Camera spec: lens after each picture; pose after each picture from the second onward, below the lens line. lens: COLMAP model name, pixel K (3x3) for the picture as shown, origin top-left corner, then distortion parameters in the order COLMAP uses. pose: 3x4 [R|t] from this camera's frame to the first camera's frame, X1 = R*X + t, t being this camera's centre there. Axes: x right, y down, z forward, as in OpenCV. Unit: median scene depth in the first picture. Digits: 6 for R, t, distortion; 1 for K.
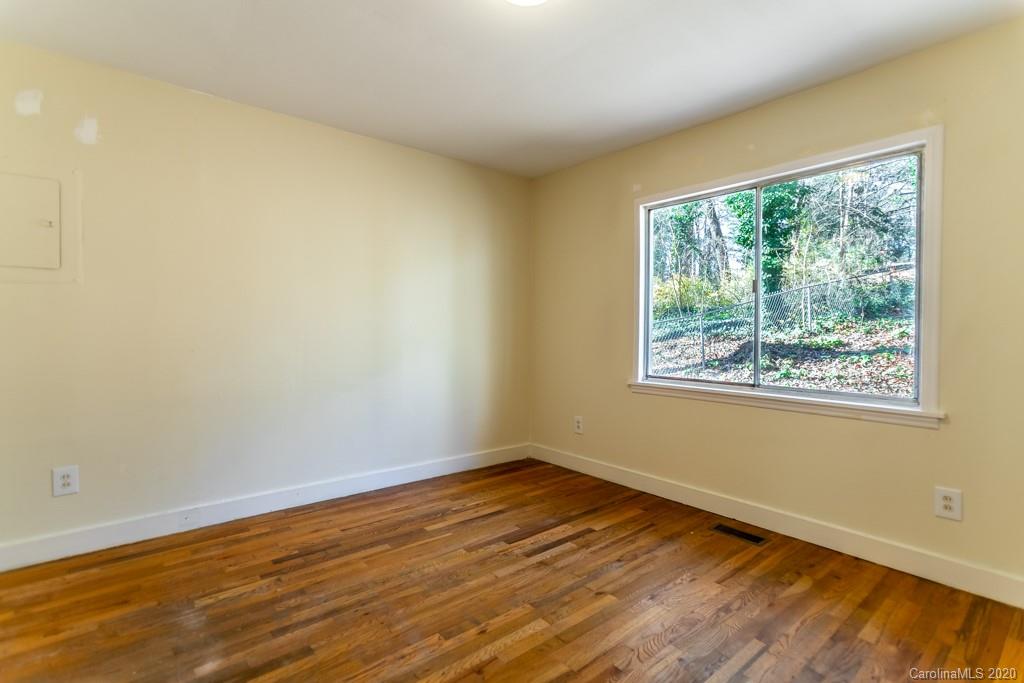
lens RADIAL K [[472.5, 0, 502.4], [0, 472.5, 336.0], [0, 0, 1]] dist [-0.009120, 0.006336]
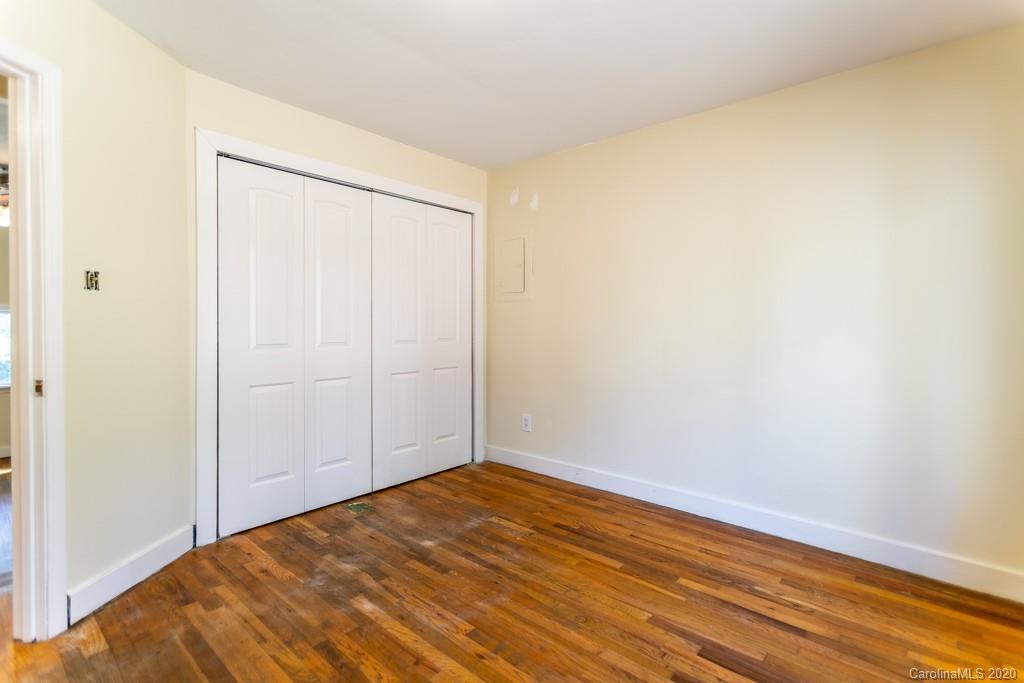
lens RADIAL K [[472.5, 0, 518.6], [0, 472.5, 324.1], [0, 0, 1]] dist [-0.009120, 0.006336]
pose [[0.190578, -0.010977, -0.981611, 0.619120], [-0.021432, 0.999653, -0.015340, -0.001407], [0.981438, 0.023962, 0.190276, 0.627781]]
